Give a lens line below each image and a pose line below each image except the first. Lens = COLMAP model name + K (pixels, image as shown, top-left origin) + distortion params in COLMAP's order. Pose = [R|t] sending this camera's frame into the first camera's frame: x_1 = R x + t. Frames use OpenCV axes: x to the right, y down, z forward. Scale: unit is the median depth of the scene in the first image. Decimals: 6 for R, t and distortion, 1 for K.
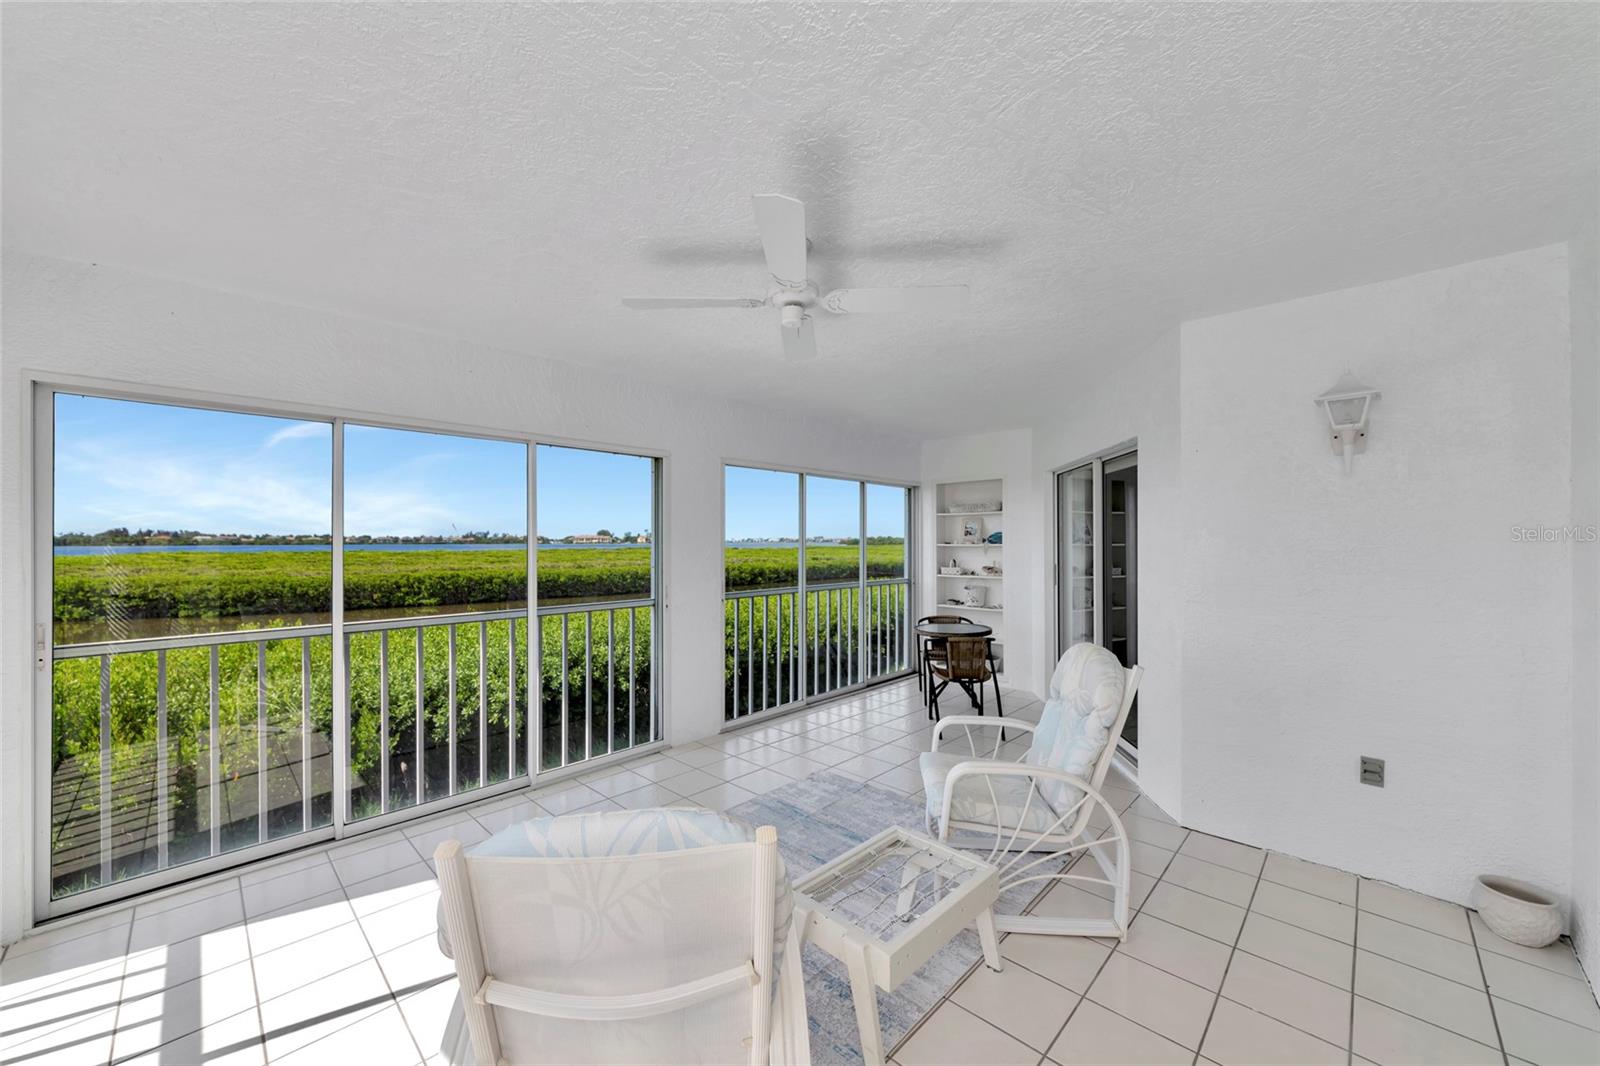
lens RADIAL K [[596.7, 0, 801.1], [0, 596.7, 540.7], [0, 0, 1]] dist [-0.017970, -0.000703]
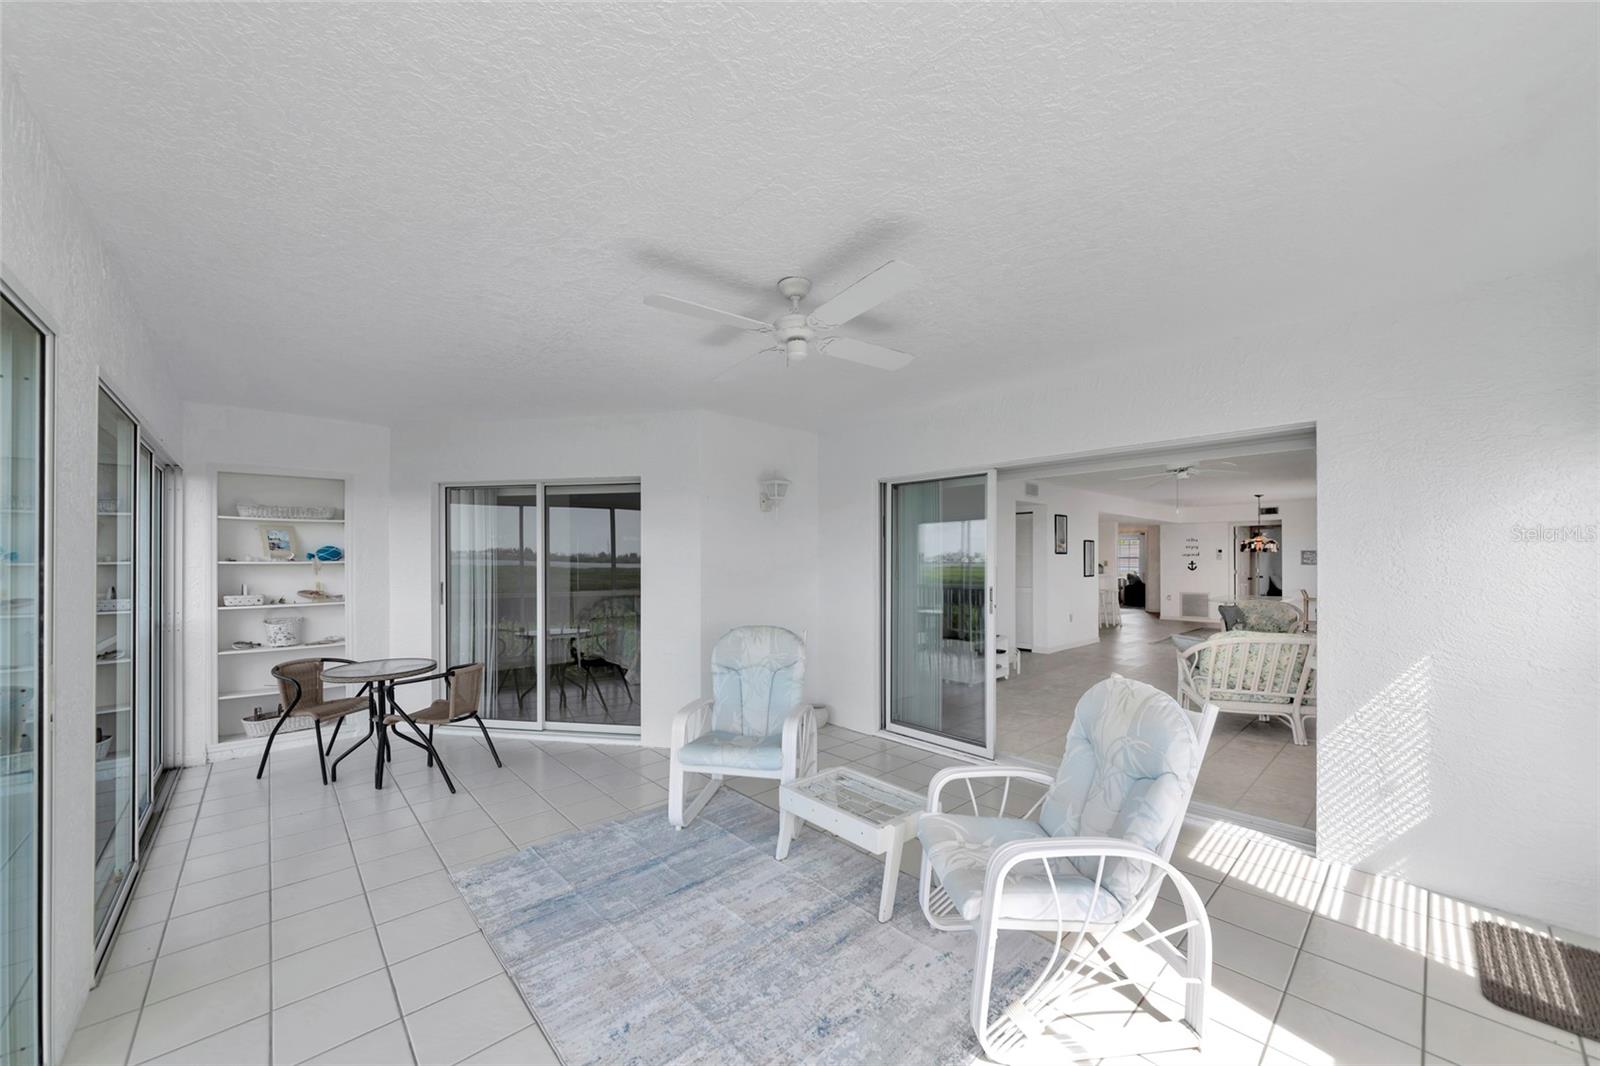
lens RADIAL K [[590.0, 0, 794.0], [0, 590.0, 543.6], [0, 0, 1]] dist [-0.015633, 0.000597]
pose [[0.071395, 0.028071, 0.997053, -0.374358], [0.003090, 0.999593, -0.028364, 0.005842], [-0.997443, 0.005106, 0.071279, 0.312145]]
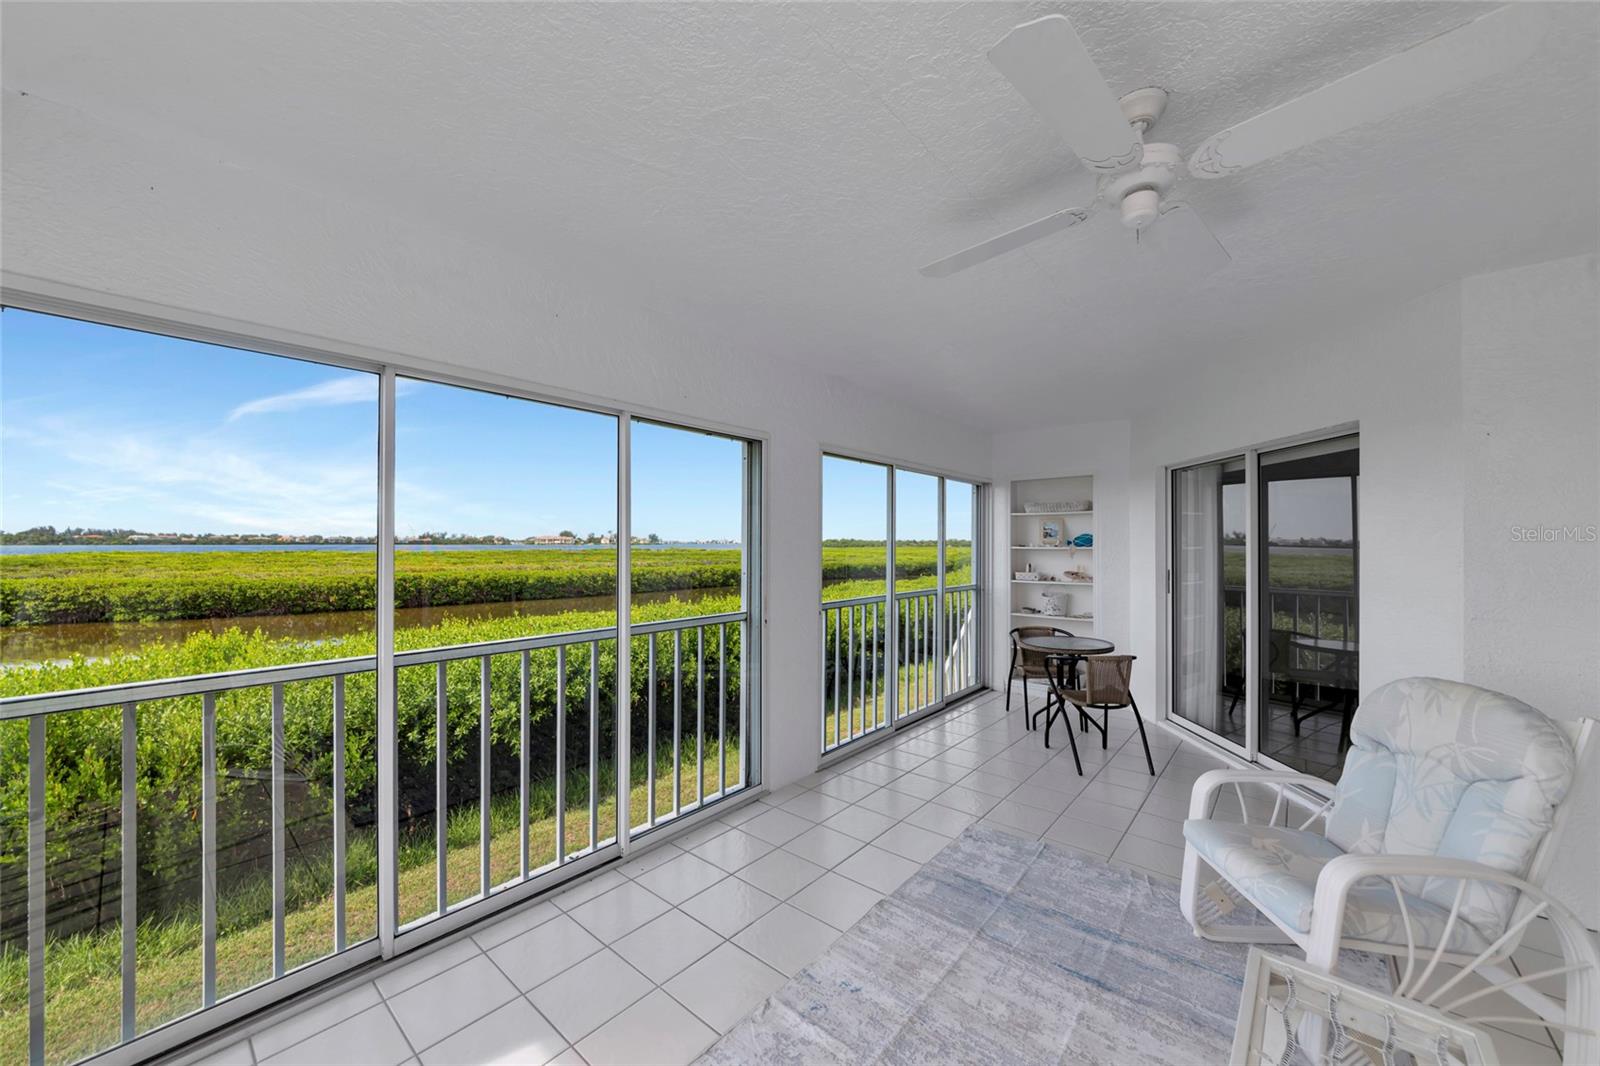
lens RADIAL K [[590.0, 0, 794.0], [0, 590.0, 543.6], [0, 0, 1]] dist [-0.015633, 0.000597]
pose [[0.998699, 0.004252, 0.050823, -0.148186], [-0.004324, 0.999990, 0.001302, 0.000952], [-0.050817, -0.001520, 0.998707, 0.121150]]
